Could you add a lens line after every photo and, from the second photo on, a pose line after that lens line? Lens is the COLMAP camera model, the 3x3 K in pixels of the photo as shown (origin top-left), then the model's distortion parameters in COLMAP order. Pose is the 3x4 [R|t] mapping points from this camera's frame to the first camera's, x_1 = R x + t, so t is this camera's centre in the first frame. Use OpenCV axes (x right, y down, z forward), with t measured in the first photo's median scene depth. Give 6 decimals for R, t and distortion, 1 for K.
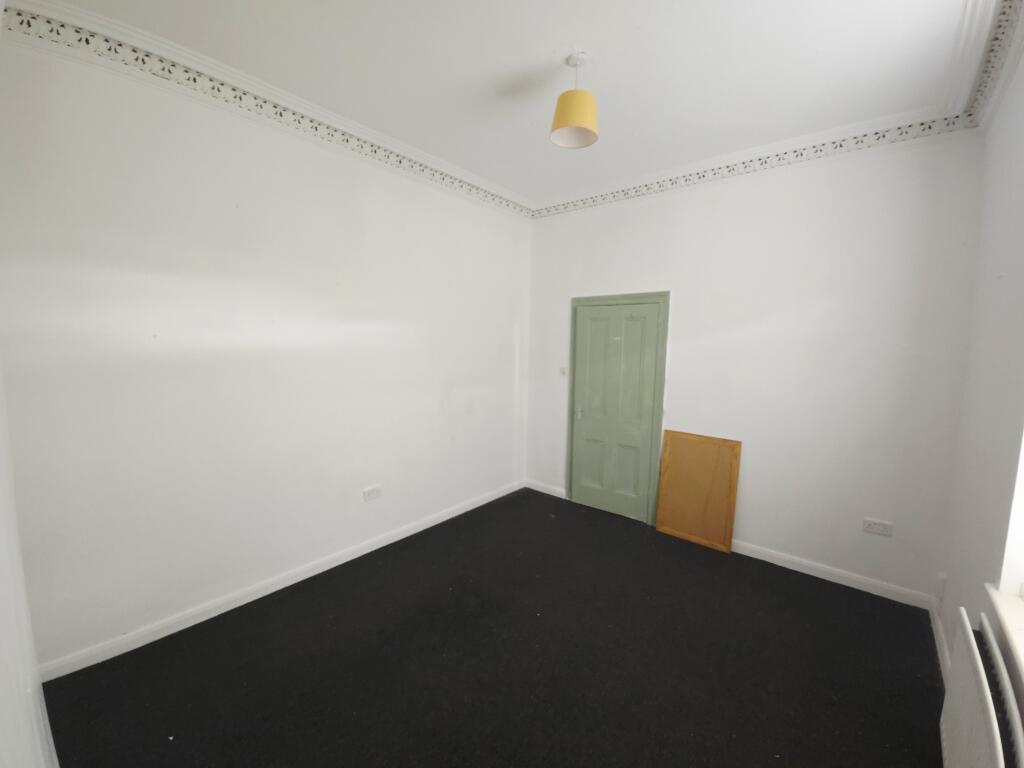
lens RADIAL K [[415.7, 0, 508.9], [0, 415.7, 380.8], [0, 0, 1]] dist [-0.001114, -0.012849]
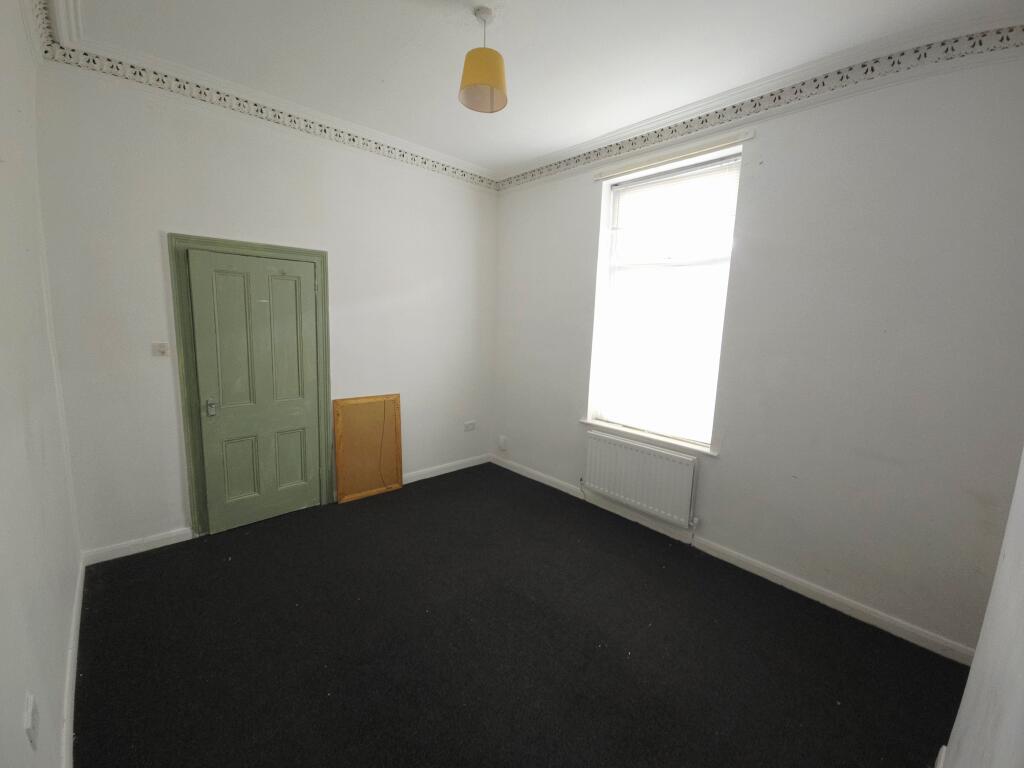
lens RADIAL K [[421.6, 0, 507.6], [0, 421.6, 381.3], [0, 0, 1]] dist [0.002021, -0.014200]
pose [[0.107616, -0.158990, 0.981397, -0.687761], [0.059788, 0.986379, 0.153241, -0.064435], [-0.992393, 0.042185, 0.115656, 0.642092]]
